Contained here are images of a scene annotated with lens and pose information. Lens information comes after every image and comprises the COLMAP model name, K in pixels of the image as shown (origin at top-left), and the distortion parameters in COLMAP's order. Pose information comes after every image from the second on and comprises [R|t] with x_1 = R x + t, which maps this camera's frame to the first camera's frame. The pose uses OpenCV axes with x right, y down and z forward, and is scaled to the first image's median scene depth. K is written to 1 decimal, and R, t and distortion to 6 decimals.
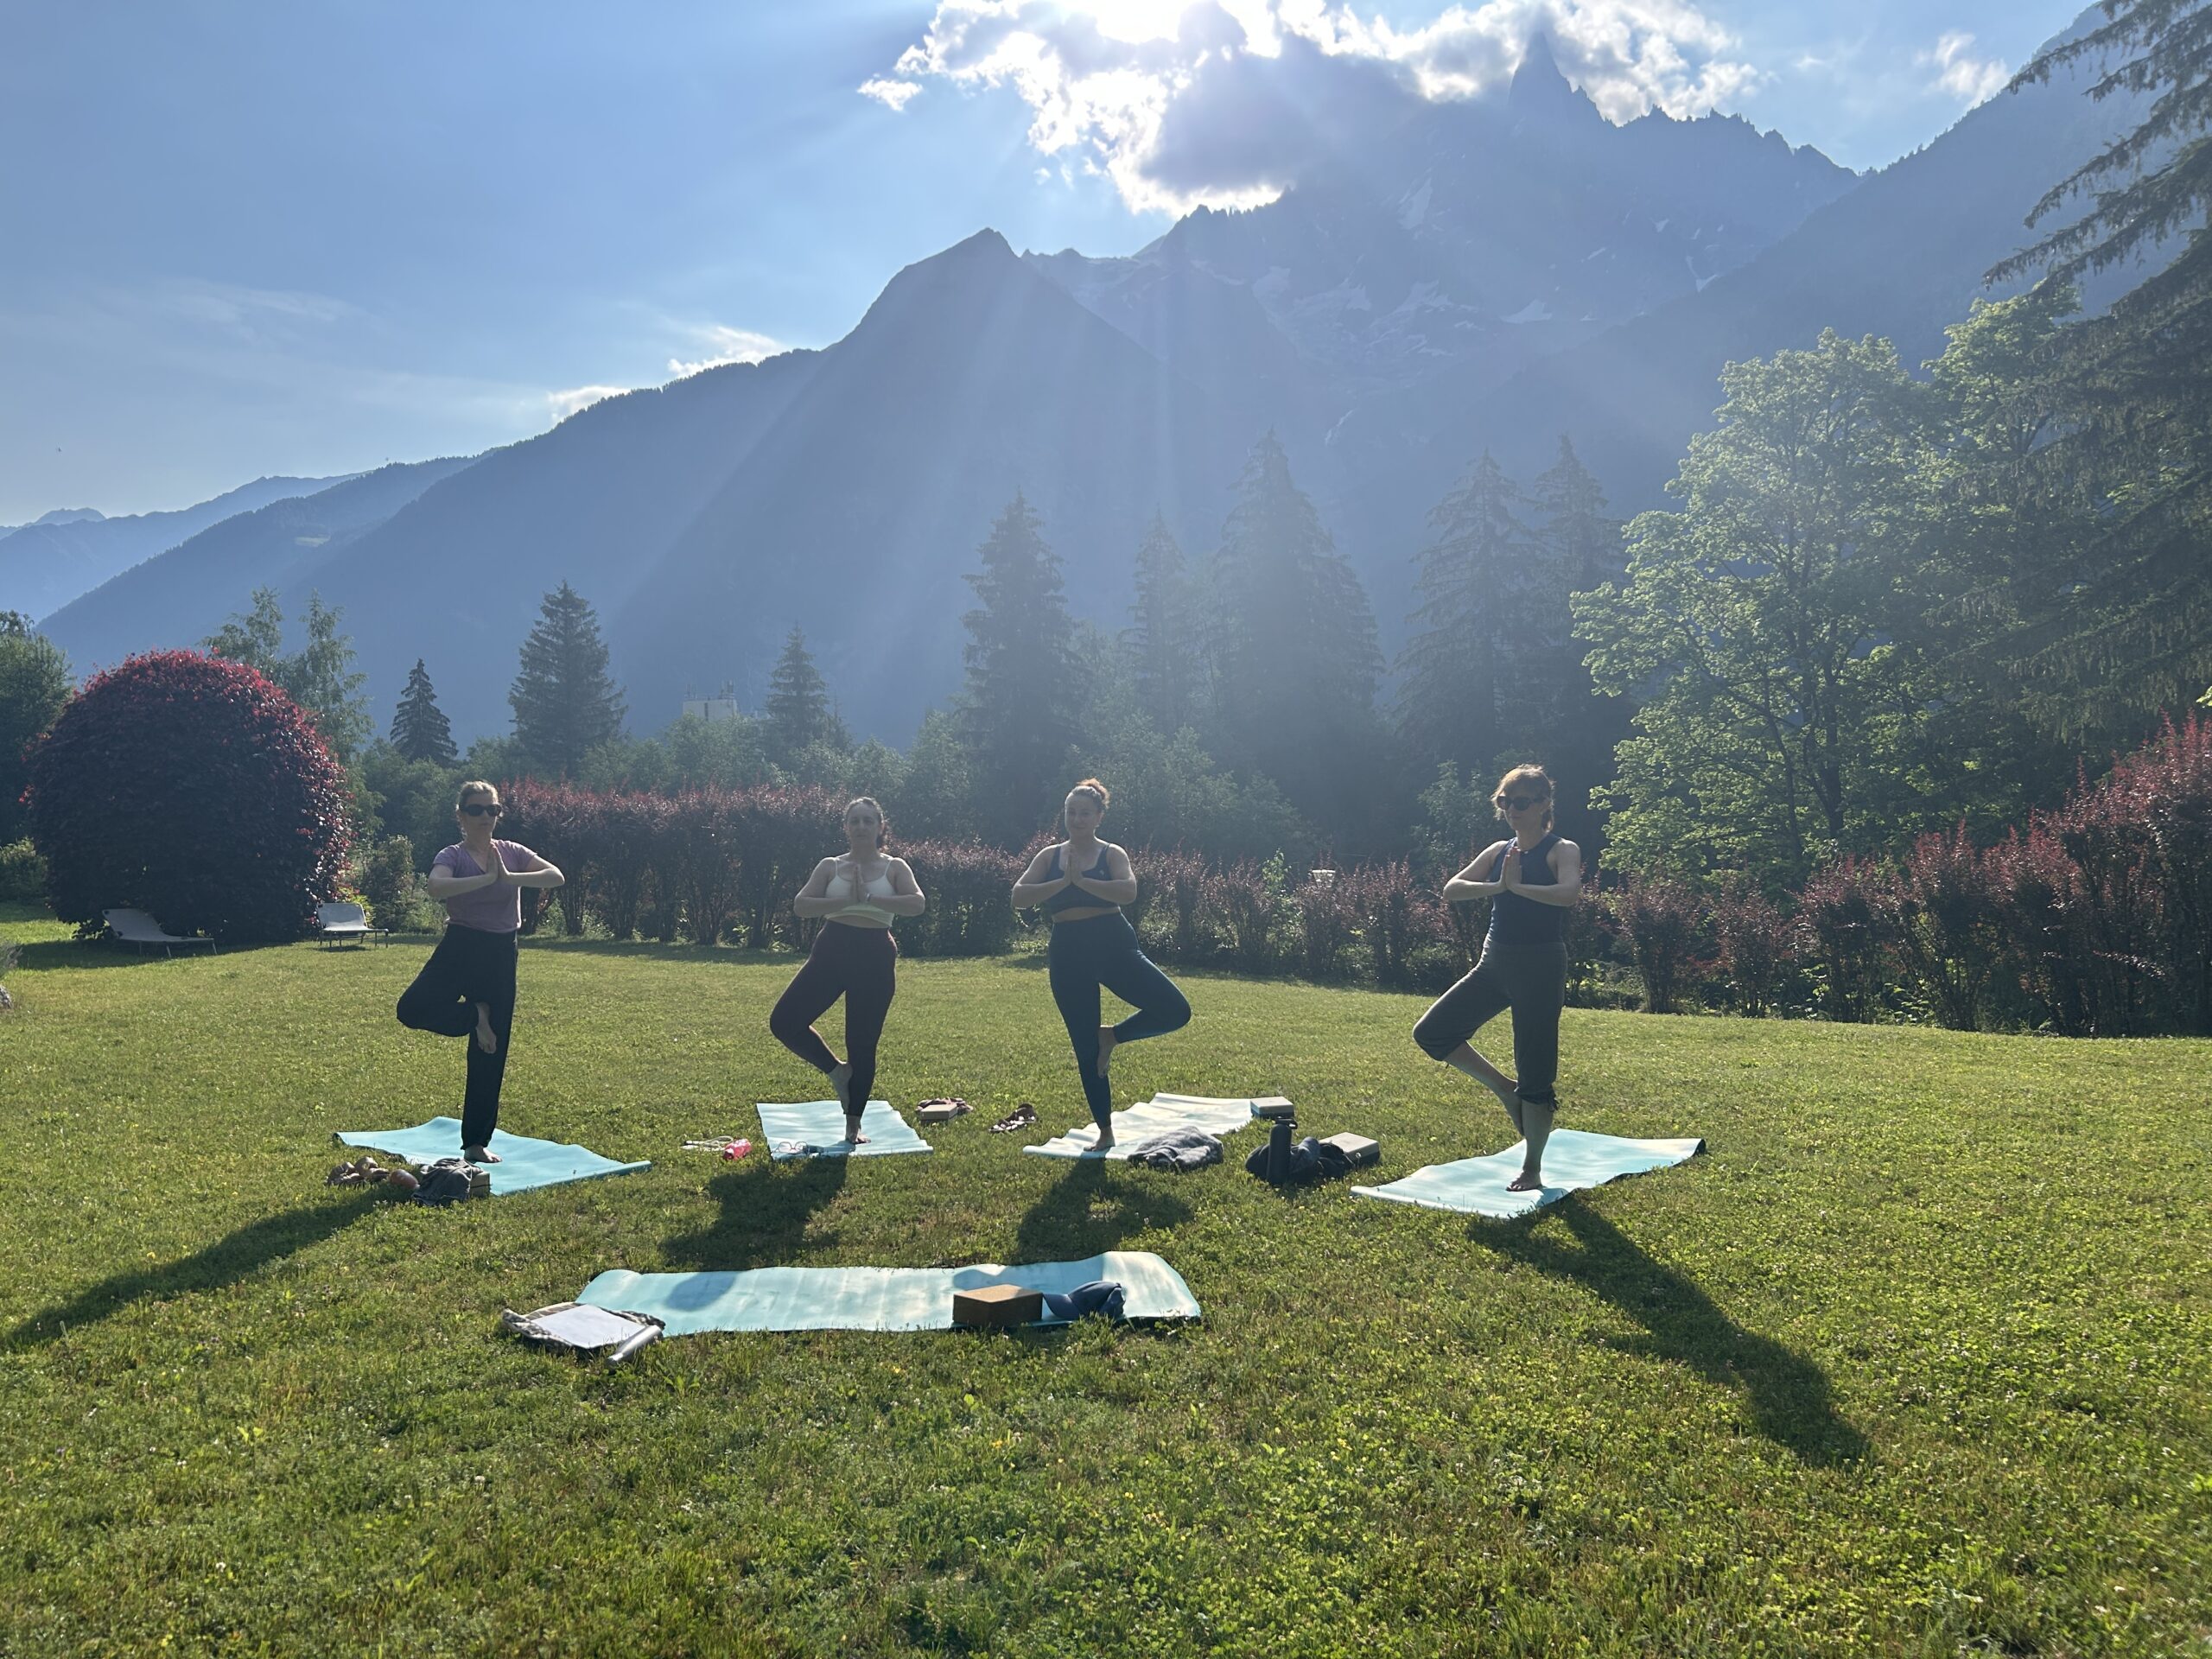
lens RADIAL K [[1652.5, 0, 1102.2], [0, 1652.5, 838.1], [0, 0, 1]] dist [0.037272, -0.037941]
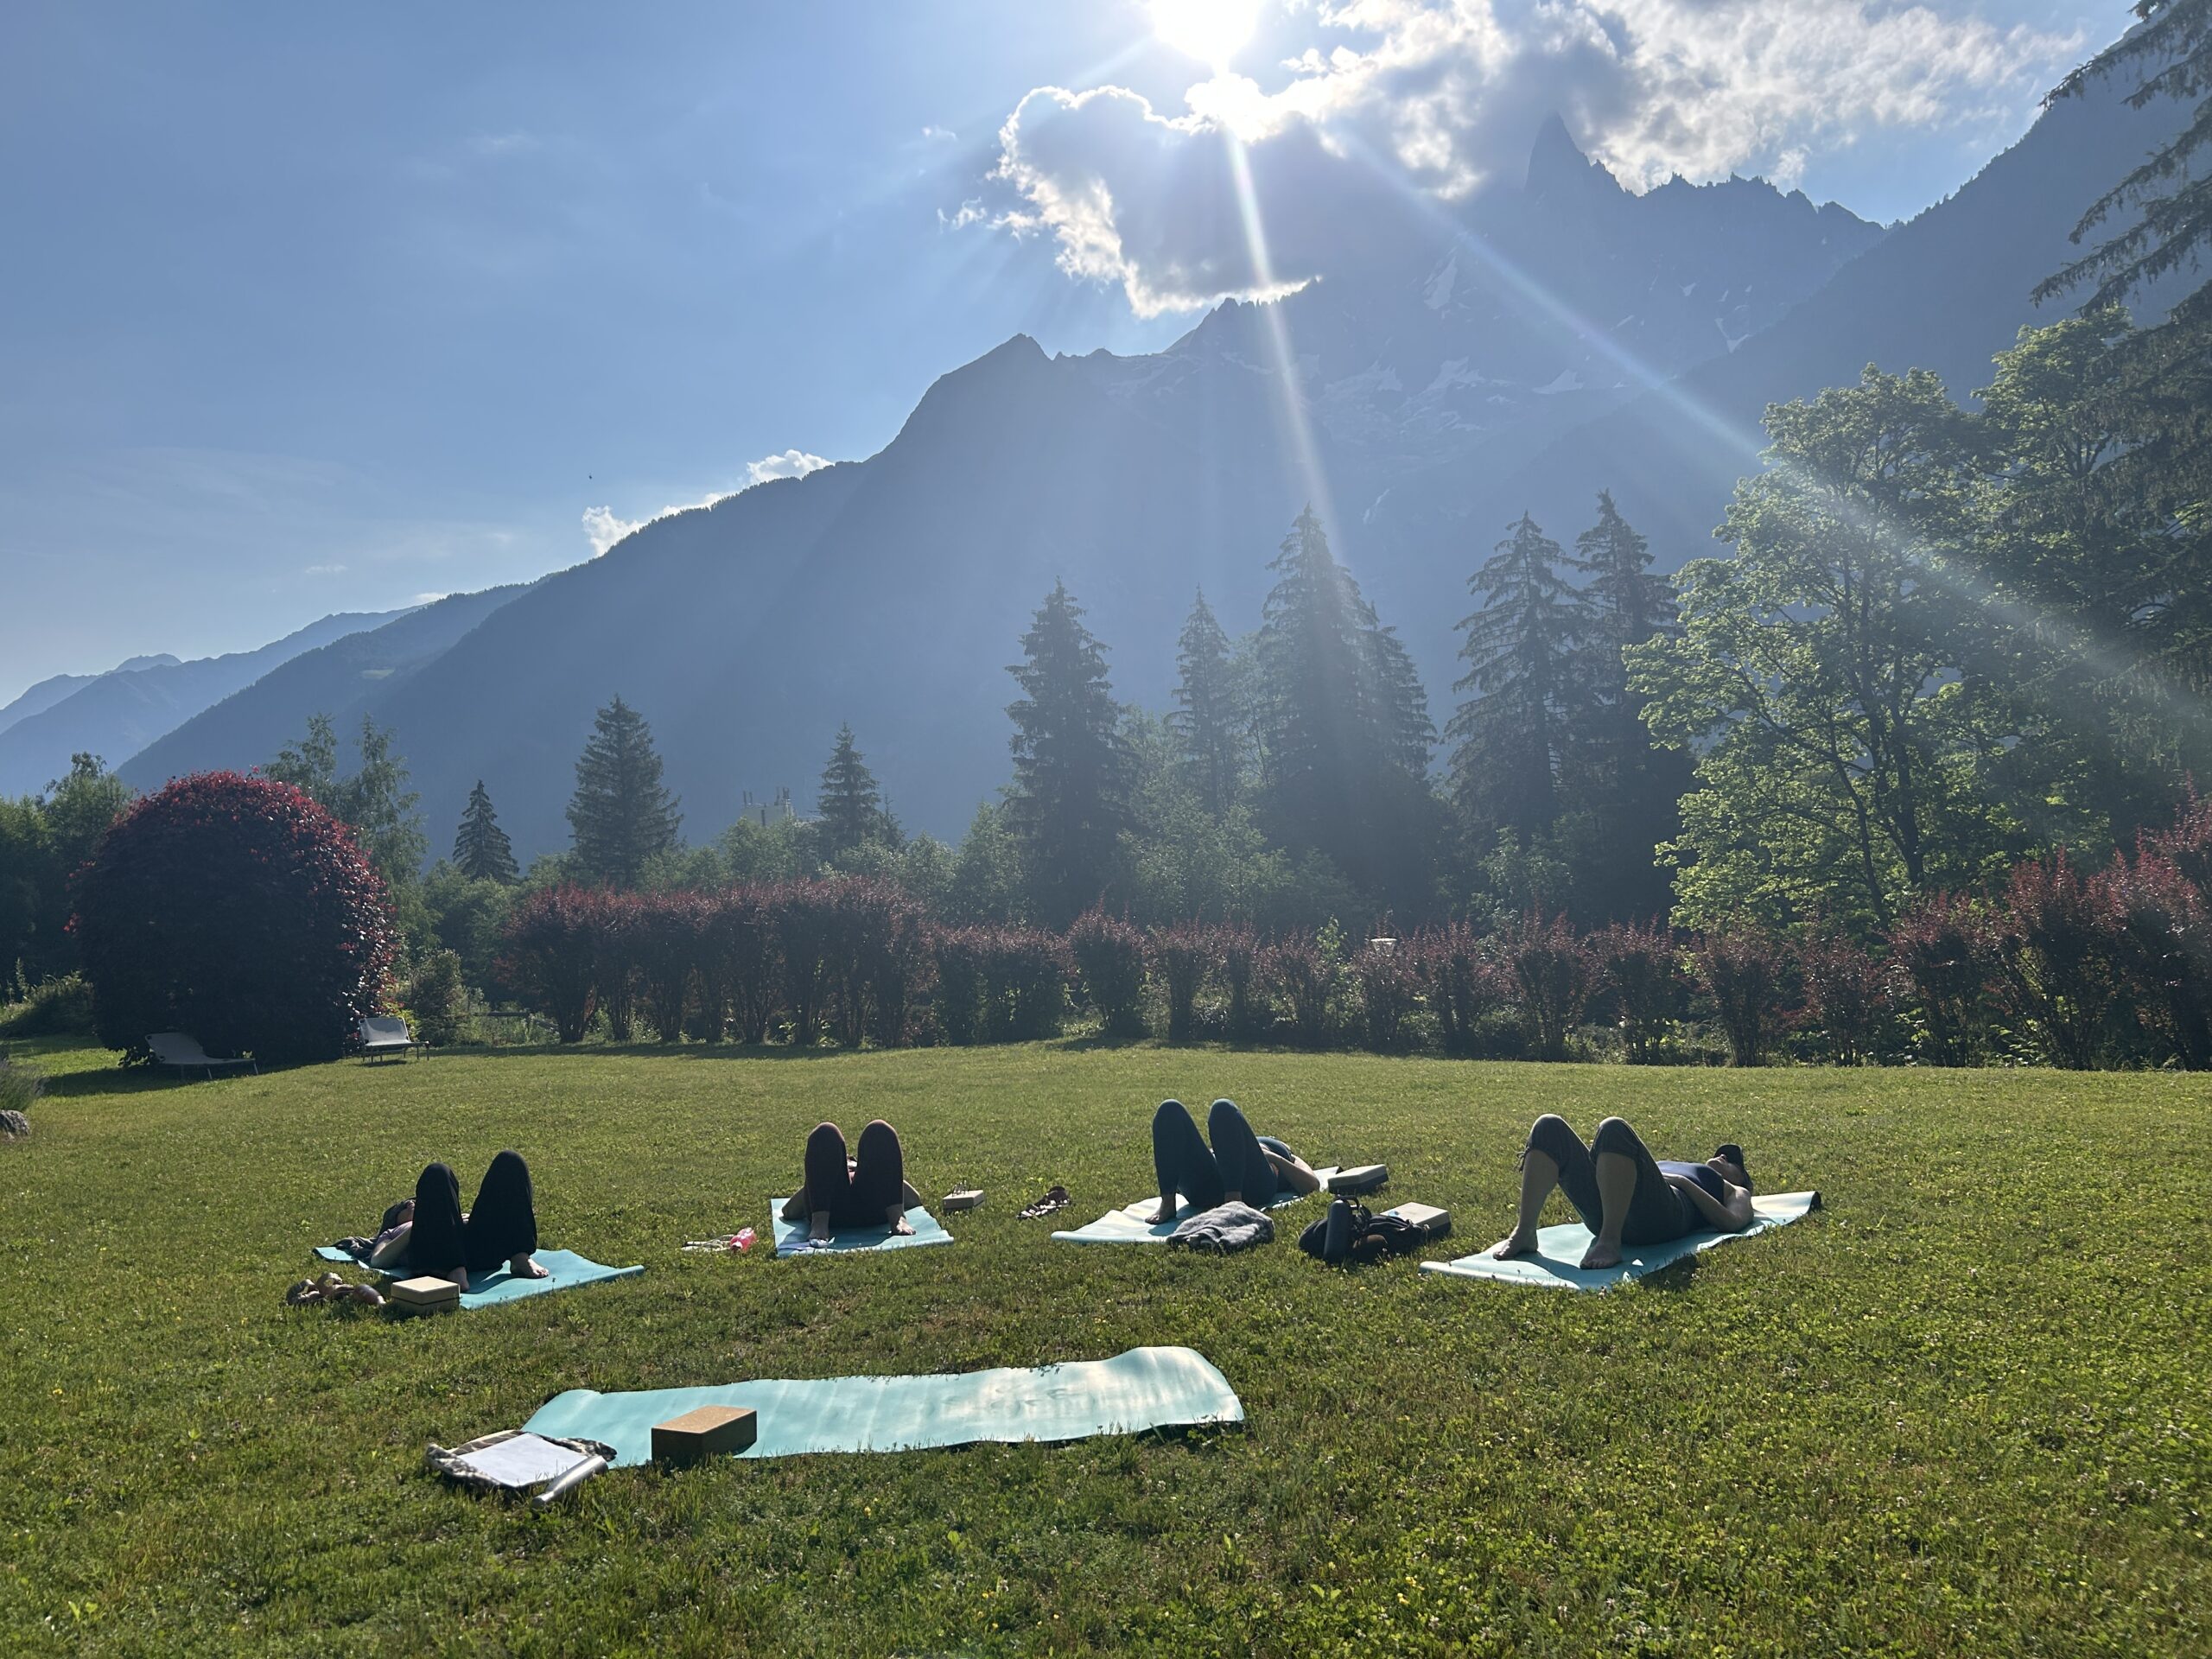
lens RADIAL K [[1652.5, 0, 1093.5], [0, 1652.5, 841.5], [0, 0, 1]] dist [0.037272, -0.037941]
pose [[0.998037, -0.049244, -0.038692, 0.006463], [0.047165, 0.997484, -0.052929, 0.007303], [0.041202, 0.051000, 0.997848, 0.028816]]
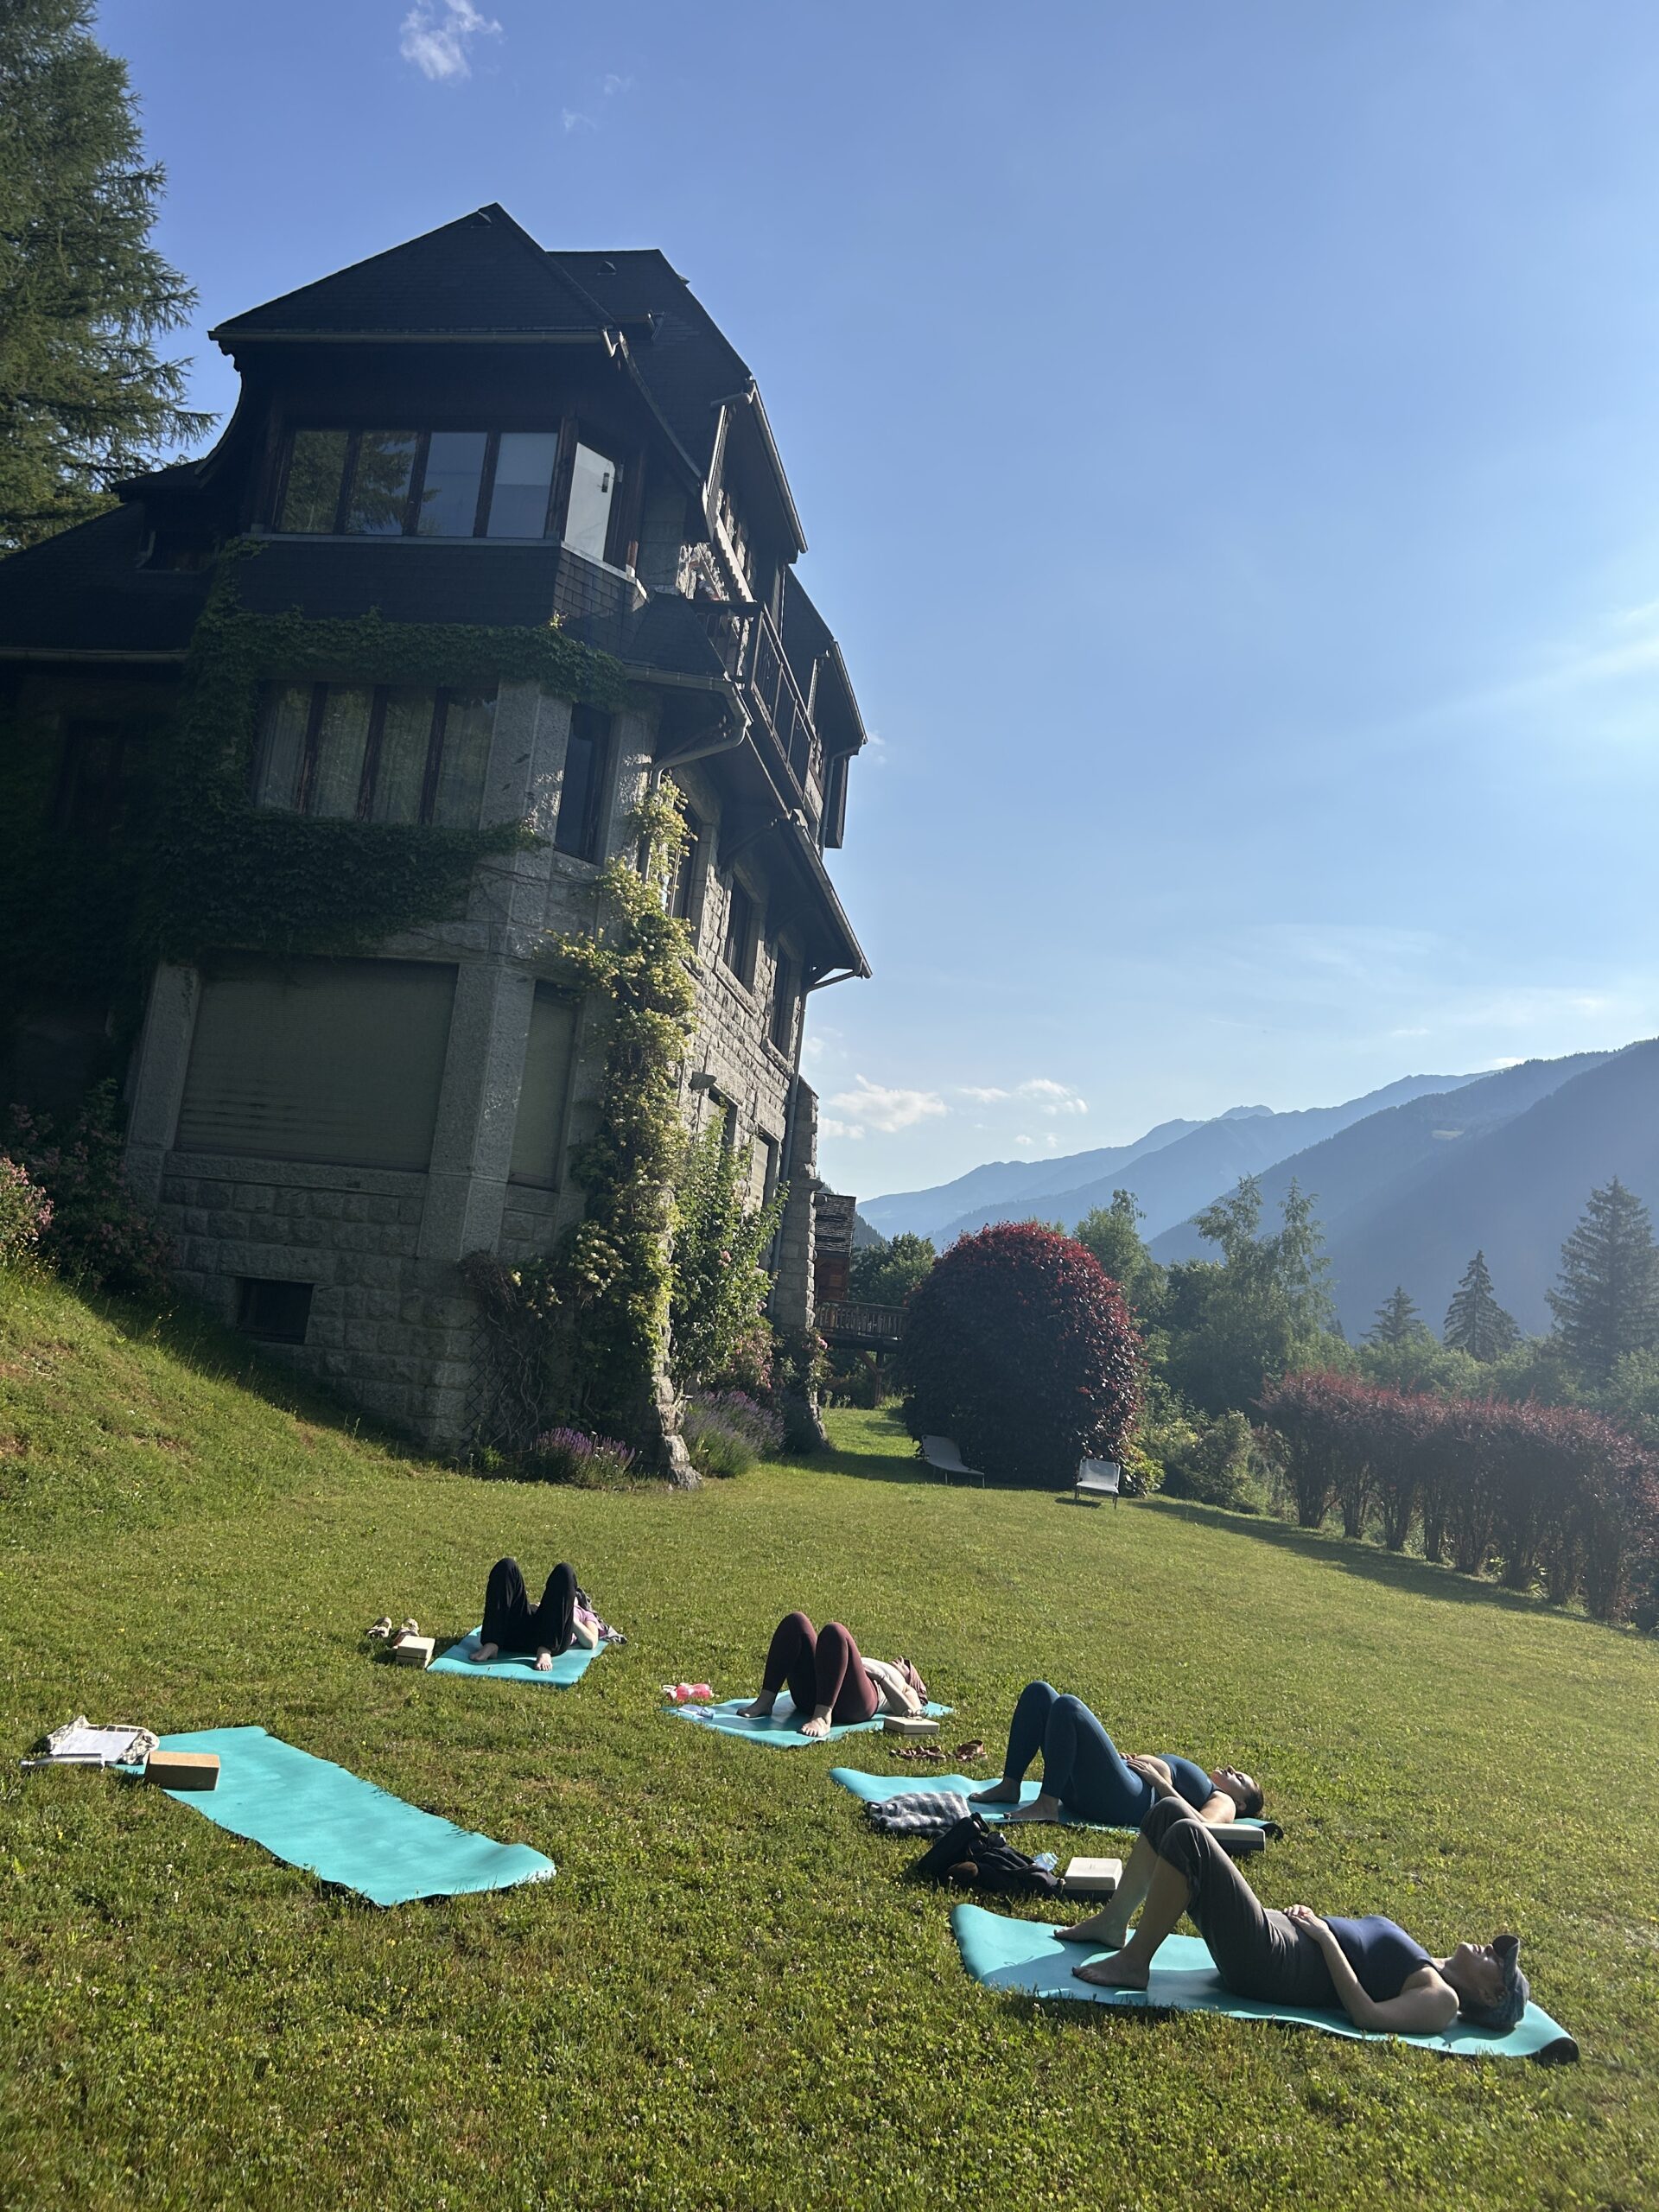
lens RADIAL K [[1652.5, 0, 813.5], [0, 1652.5, 1094.1], [0, 0, 1]] dist [0.037272, -0.037941]
pose [[0.695385, -0.008915, -0.718582, 0.191399], [-0.134974, 0.980508, -0.142781, -0.015983], [0.705849, 0.196278, 0.680627, 0.088840]]
